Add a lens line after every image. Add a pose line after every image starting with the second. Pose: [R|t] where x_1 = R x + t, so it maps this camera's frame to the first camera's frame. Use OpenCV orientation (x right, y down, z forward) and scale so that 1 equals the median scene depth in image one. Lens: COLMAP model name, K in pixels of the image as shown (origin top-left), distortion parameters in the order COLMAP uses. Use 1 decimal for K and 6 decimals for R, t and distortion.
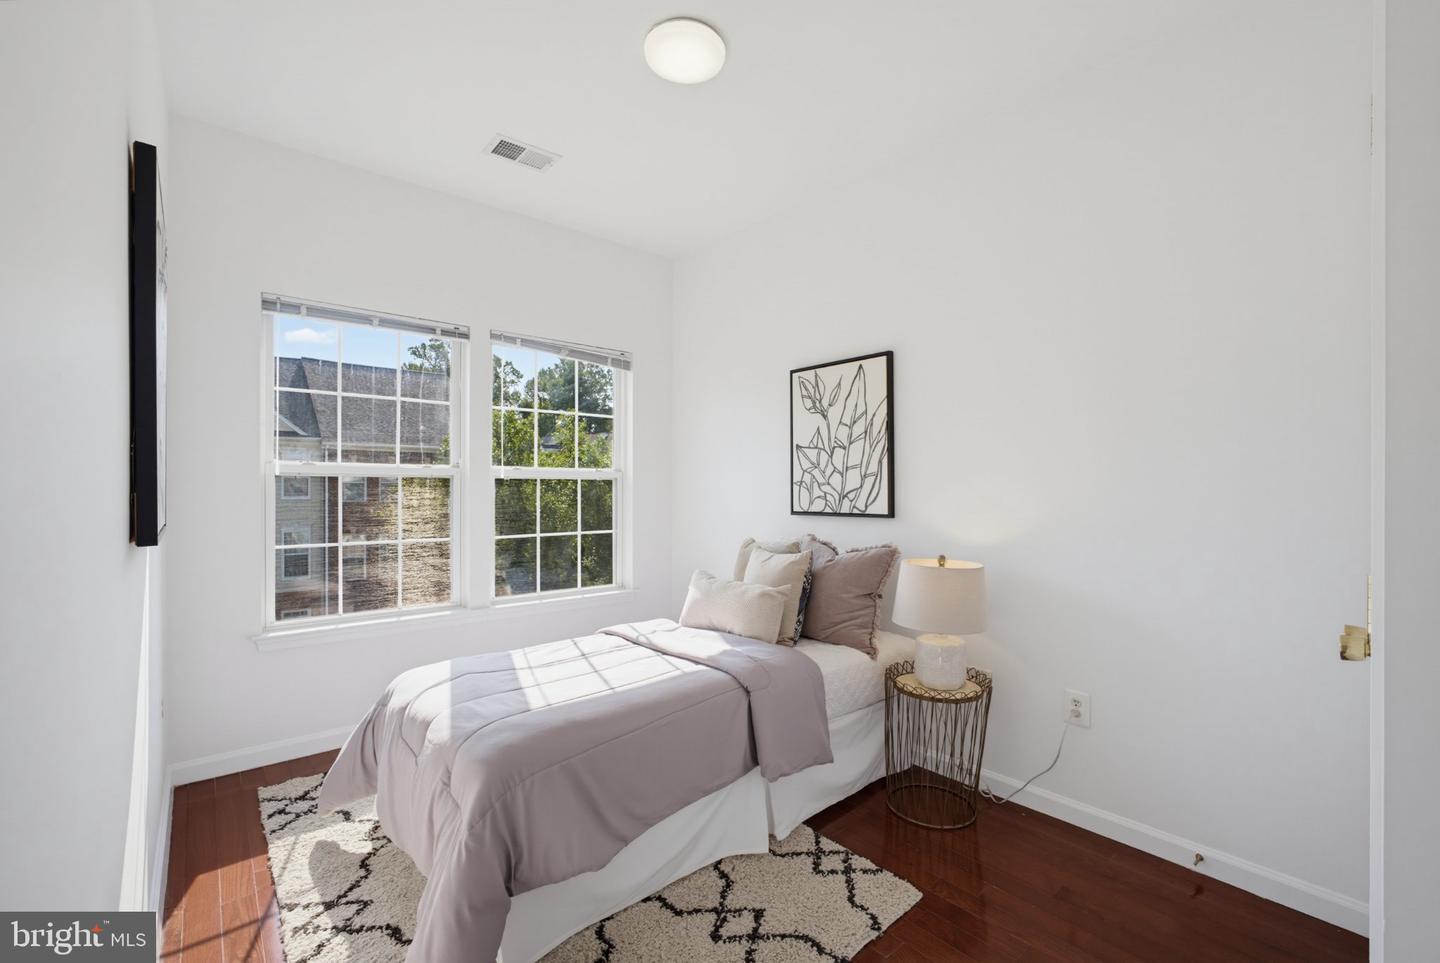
lens RADIAL K [[616.5, 0, 718.8], [0, 616.5, 482.0], [0, 0, 1]] dist [-0.028215, 0.006743]
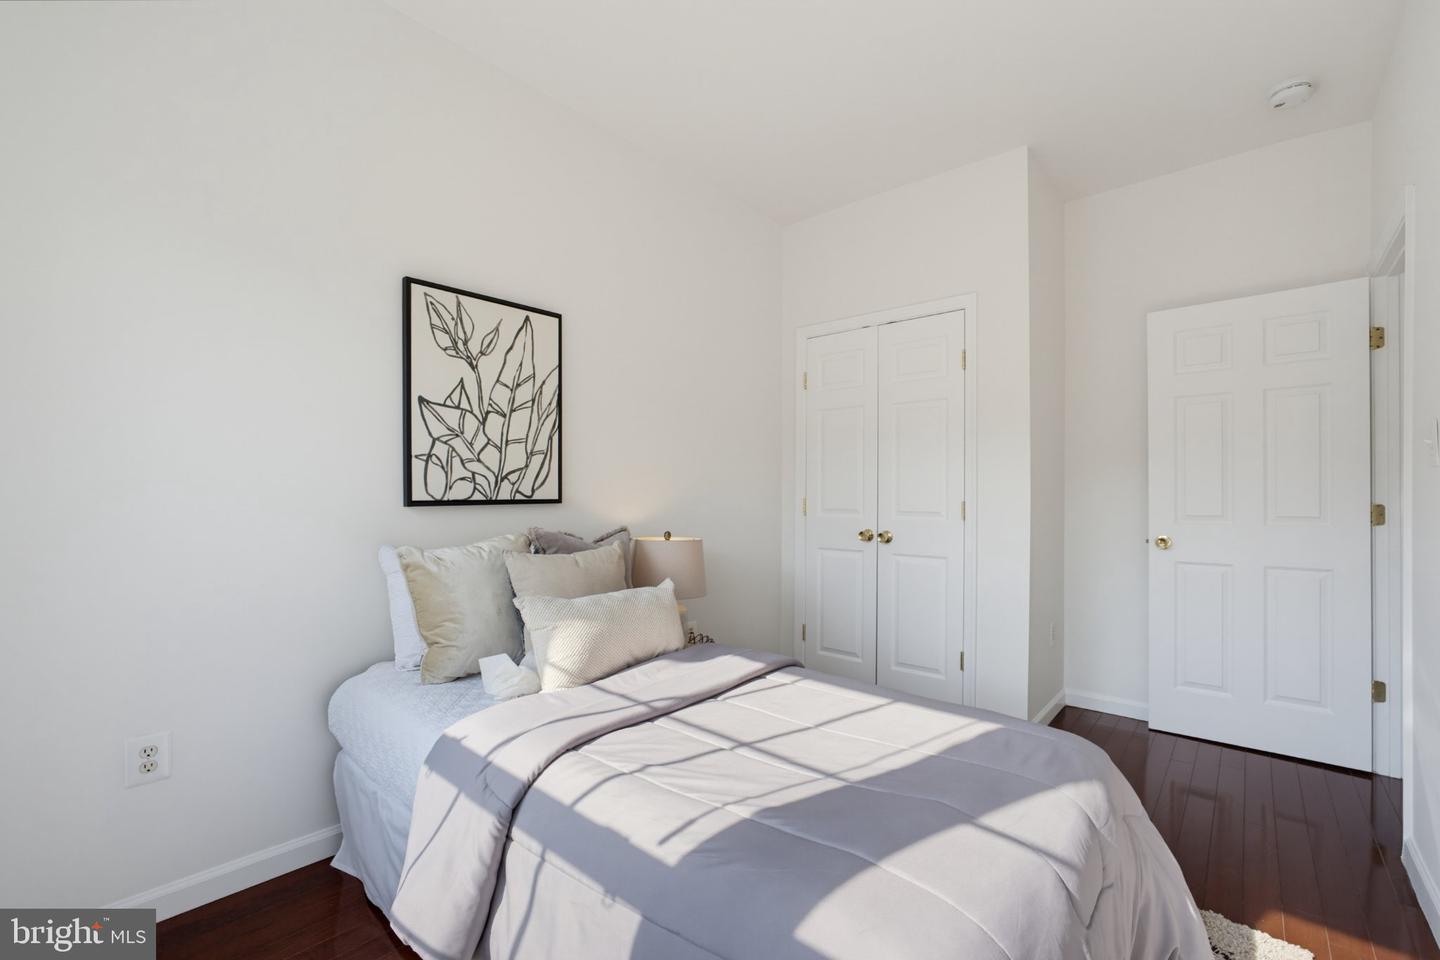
lens RADIAL K [[616.5, 0, 719.7], [0, 616.5, 494.5], [0, 0, 1]] dist [-0.028215, 0.006743]
pose [[-0.137121, -0.006580, 0.990533, -0.590288], [-0.014830, 0.999880, 0.004589, 0.036079], [-0.990443, -0.014060, -0.137202, 0.830970]]
